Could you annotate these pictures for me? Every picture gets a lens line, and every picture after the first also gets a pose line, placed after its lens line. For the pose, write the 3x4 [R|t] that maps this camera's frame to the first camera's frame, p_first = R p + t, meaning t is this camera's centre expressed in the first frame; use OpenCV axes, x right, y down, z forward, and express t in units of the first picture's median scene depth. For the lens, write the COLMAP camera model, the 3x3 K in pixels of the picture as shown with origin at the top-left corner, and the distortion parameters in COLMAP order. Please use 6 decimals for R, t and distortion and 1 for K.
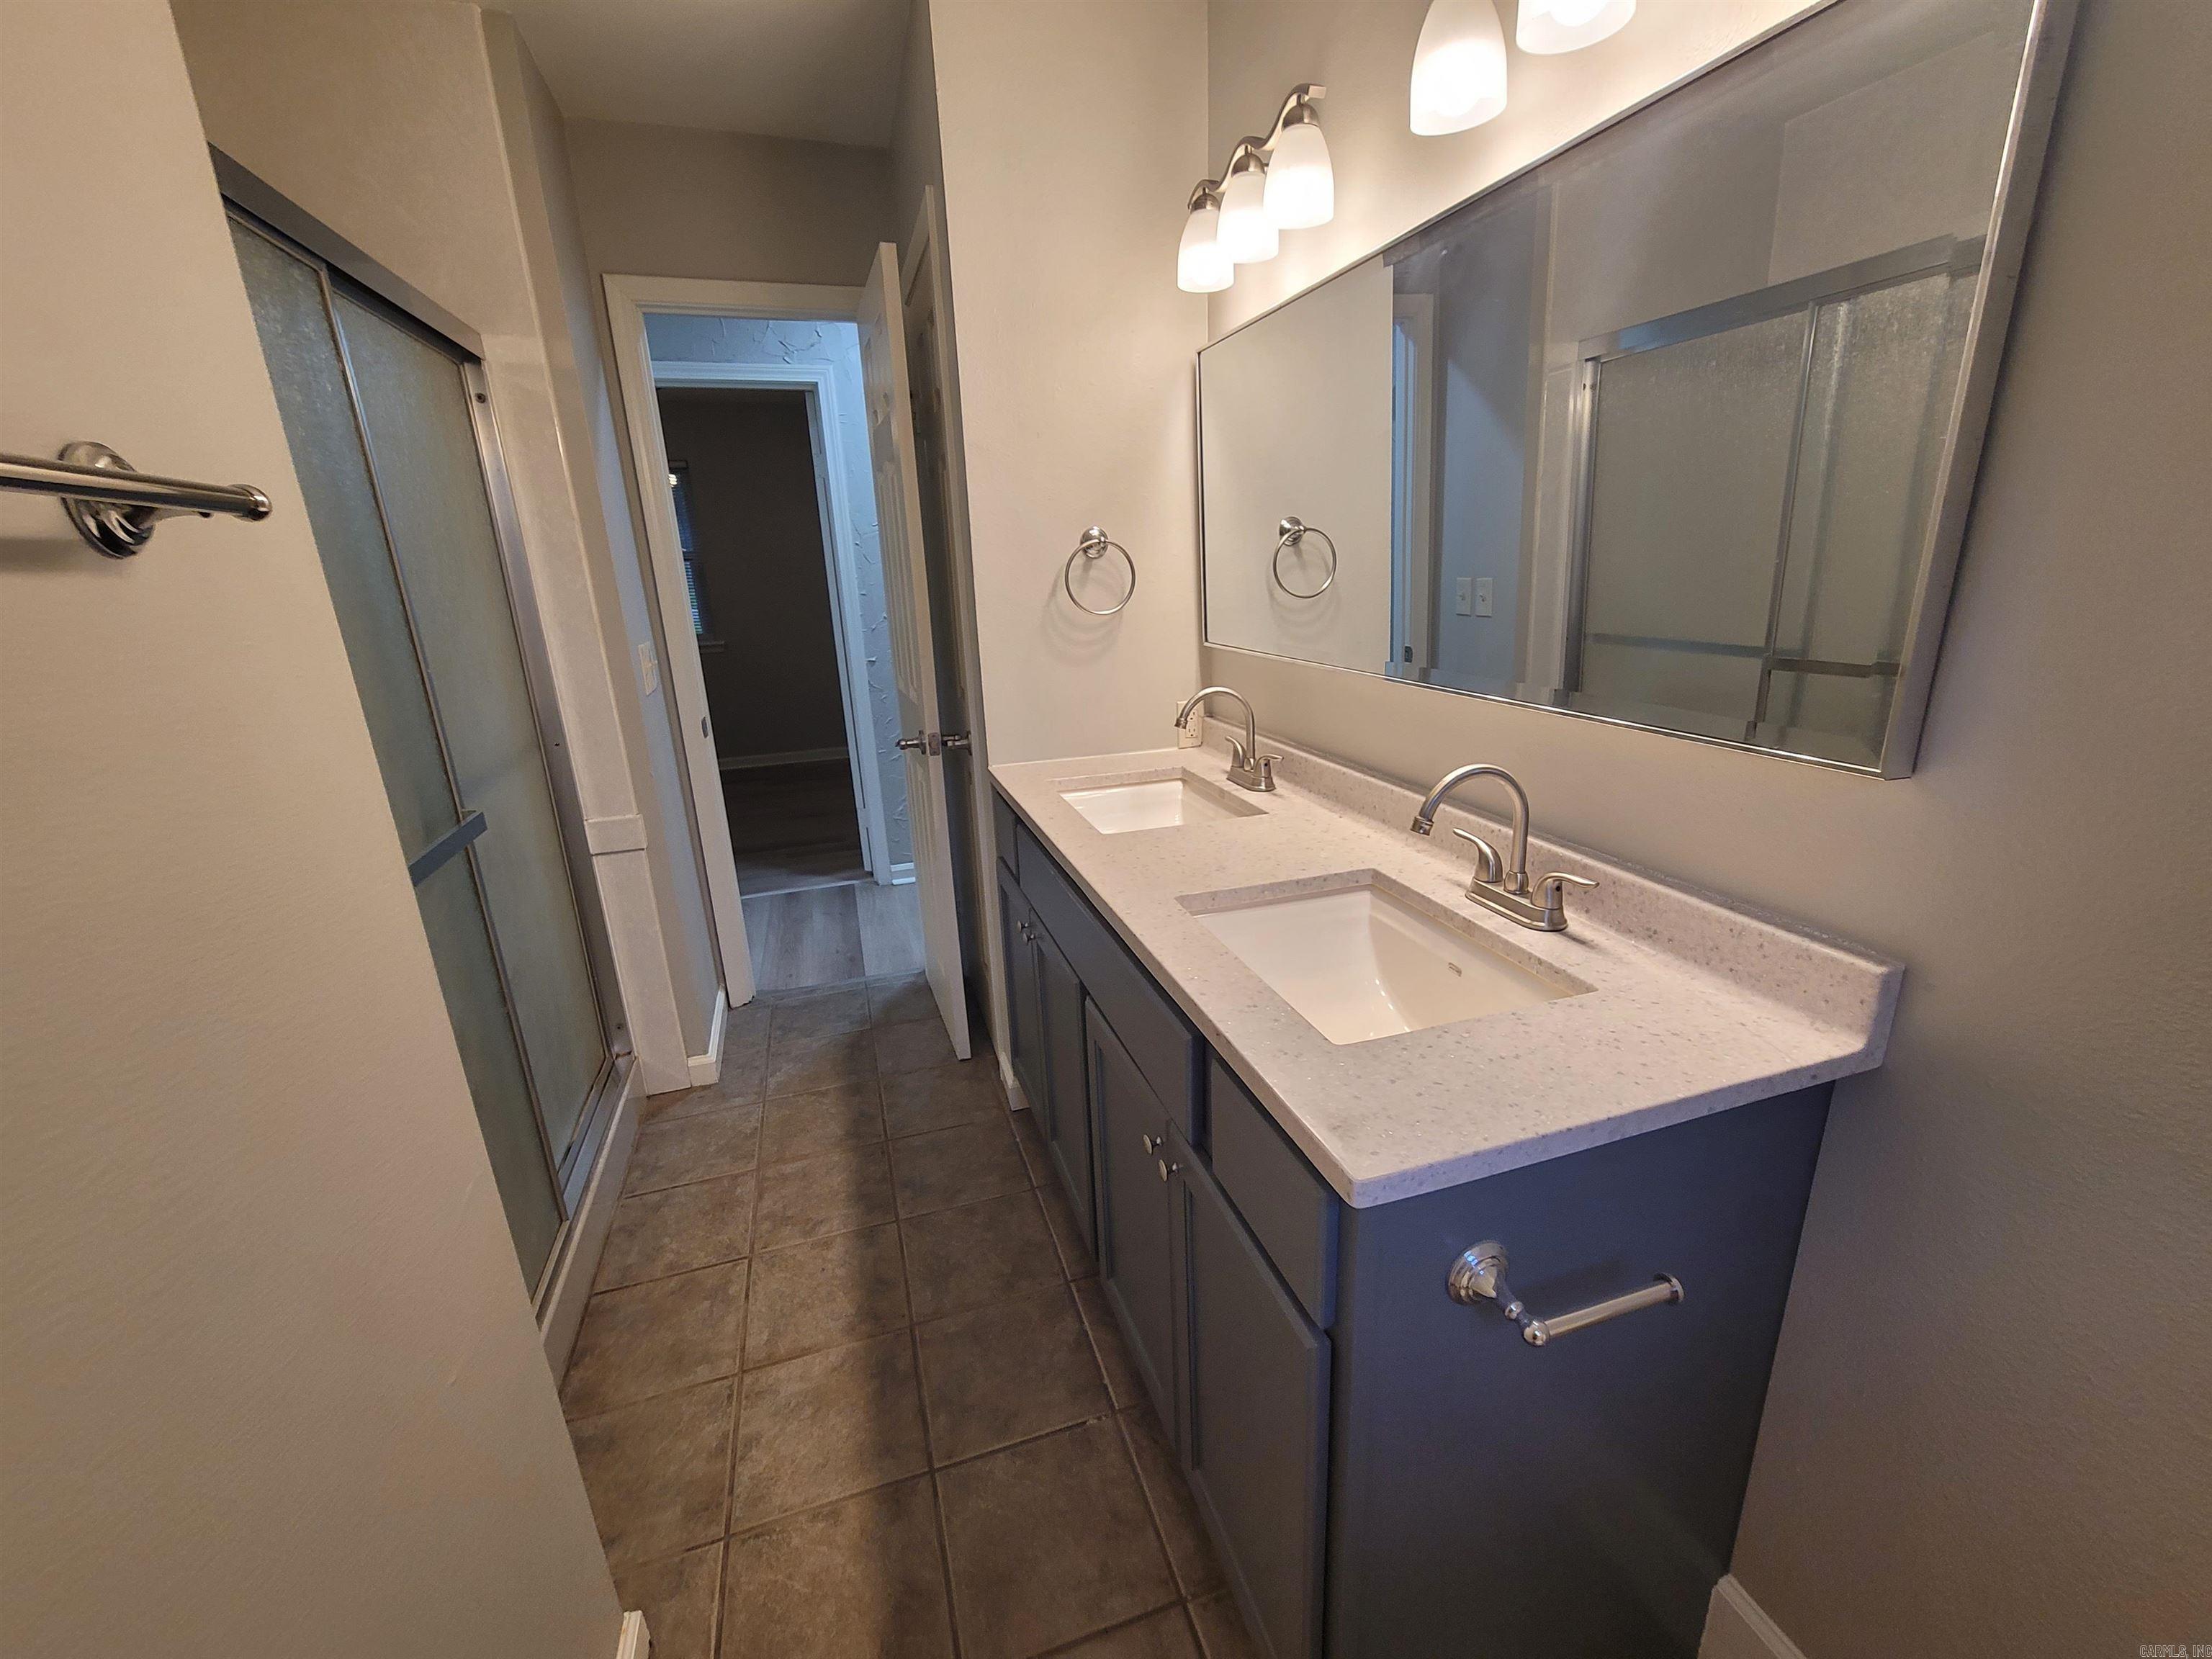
lens RADIAL K [[894.0, 0, 1106.0], [0, 894.0, 829.5], [0, 0, 1]] dist [0.000014, -0.000076]
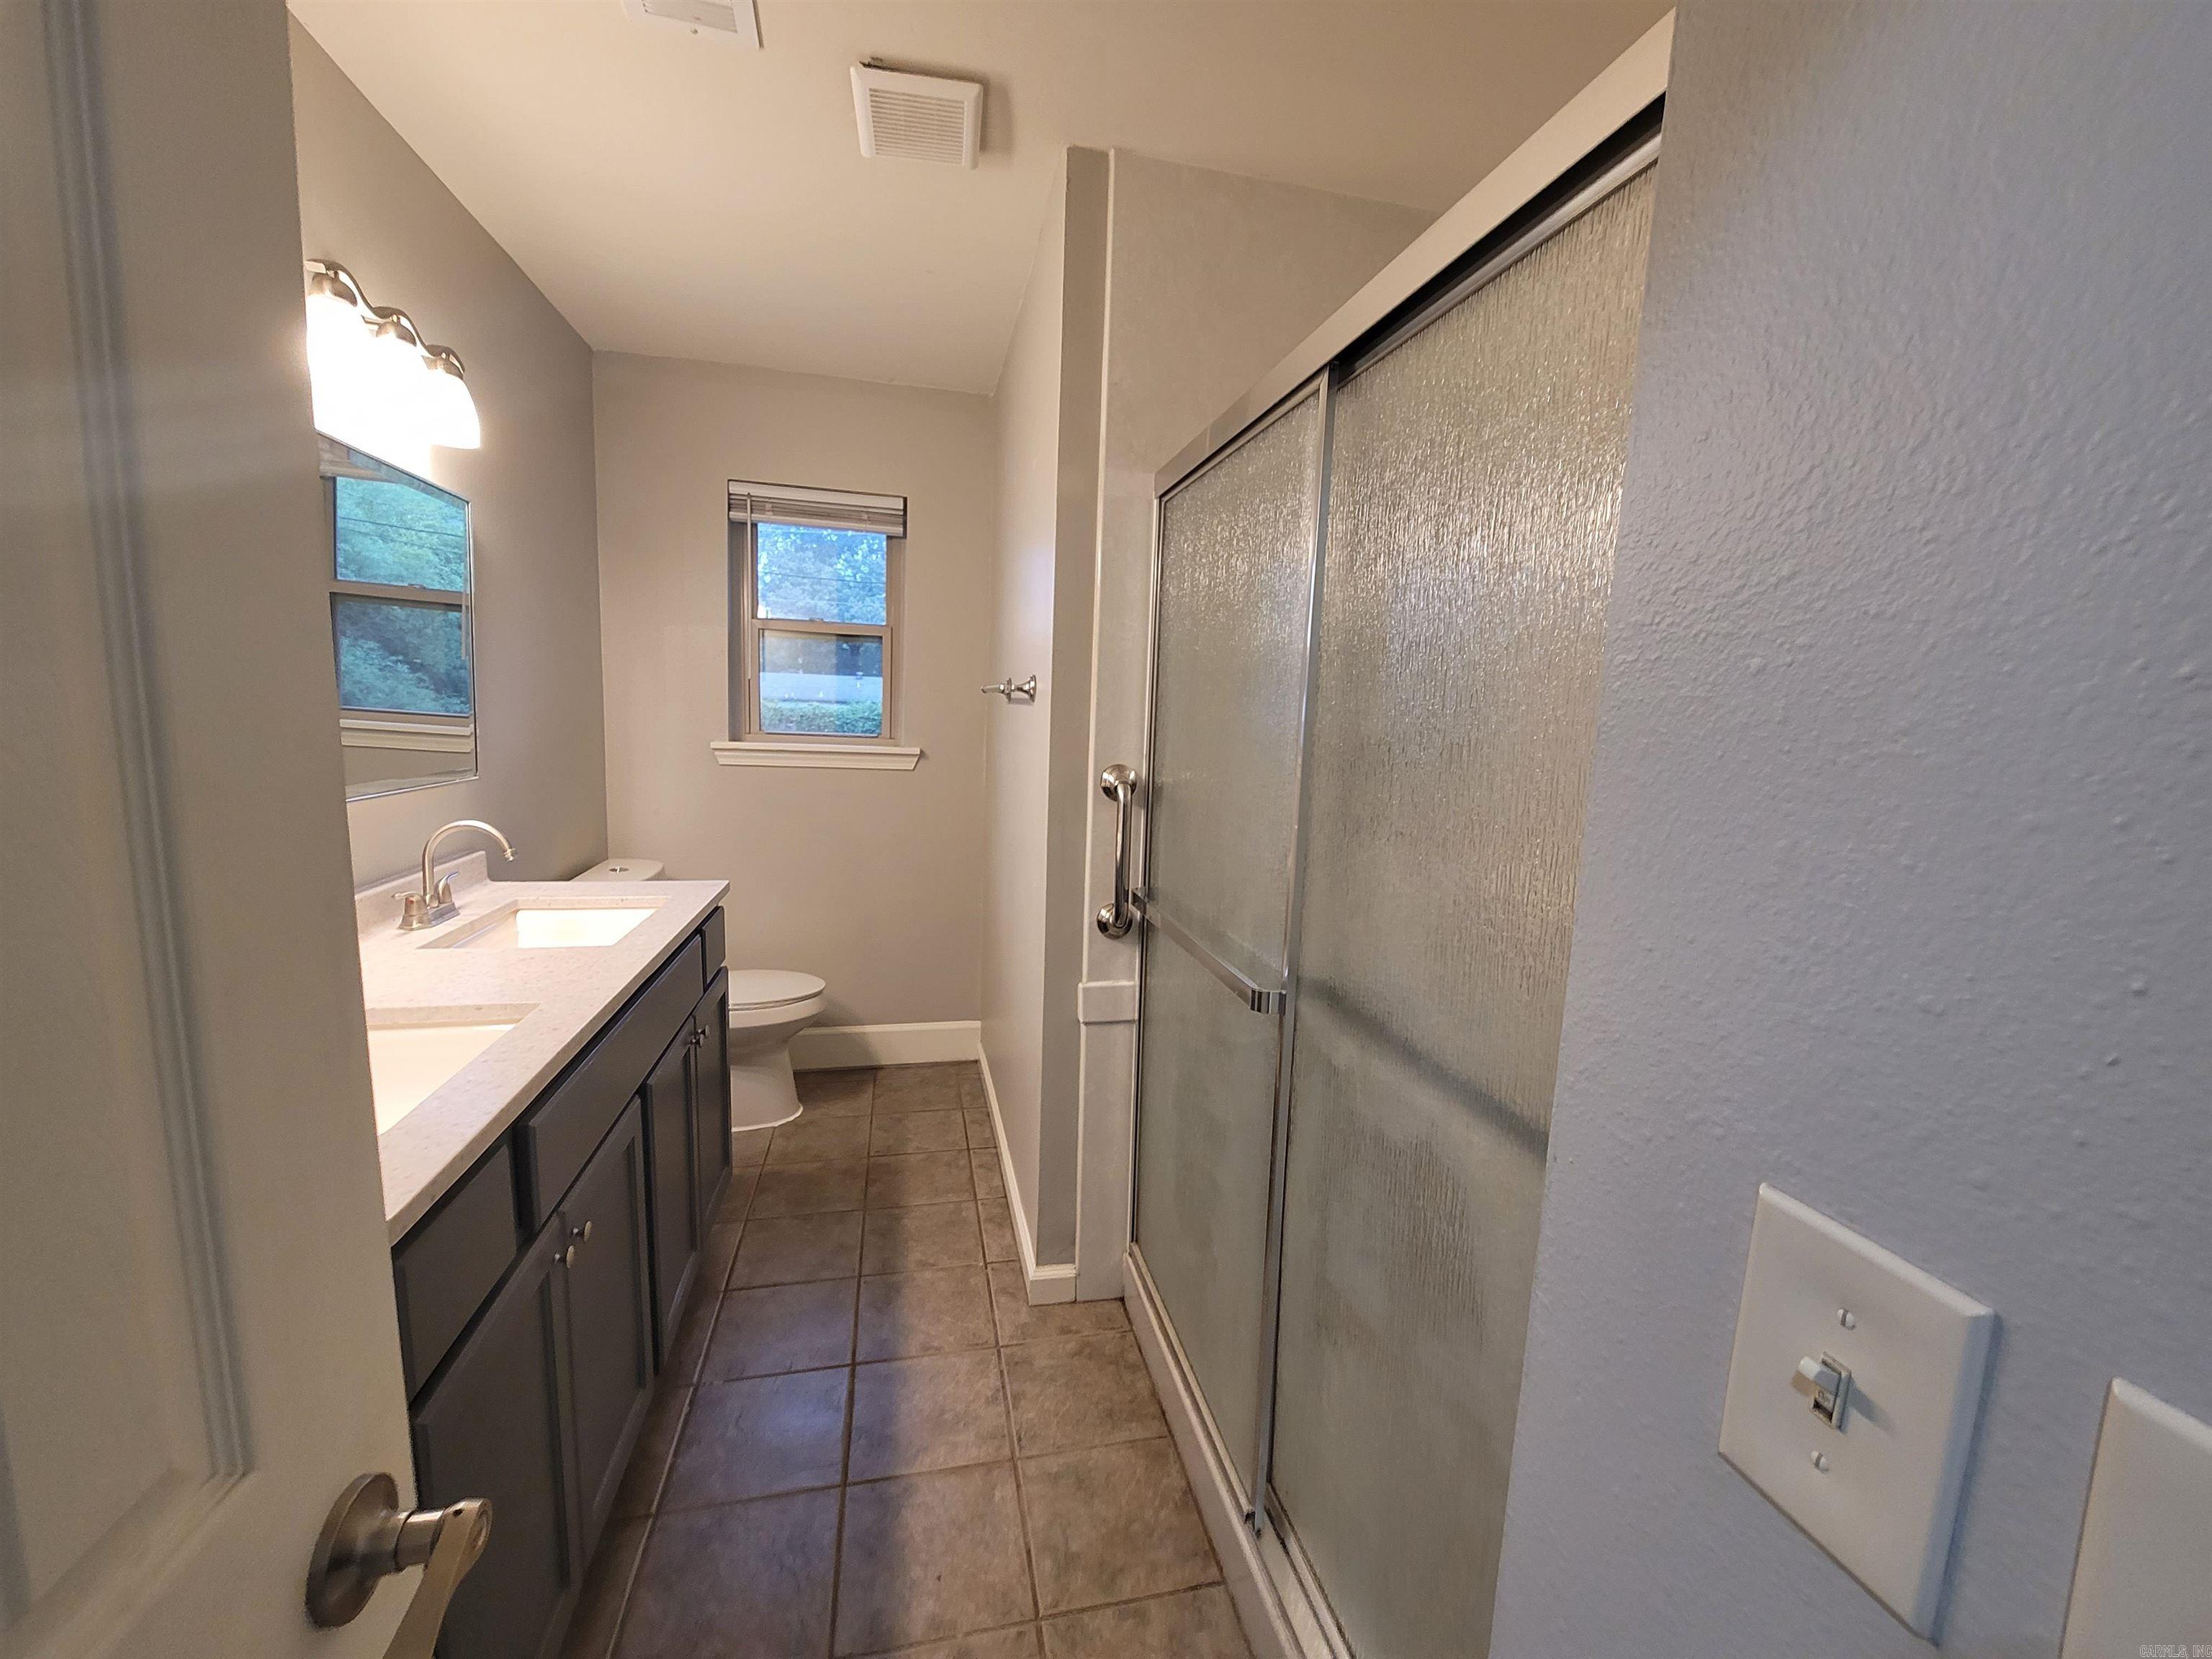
lens RADIAL K [[894.0, 0, 1106.0], [0, 894.0, 829.5], [0, 0, 1]] dist [0.000014, -0.000076]
pose [[-0.996087, -0.011673, 0.087609, -0.605278], [0.025798, 0.909676, 0.414517, -0.485822], [-0.084535, 0.415155, -0.905815, 1.650081]]
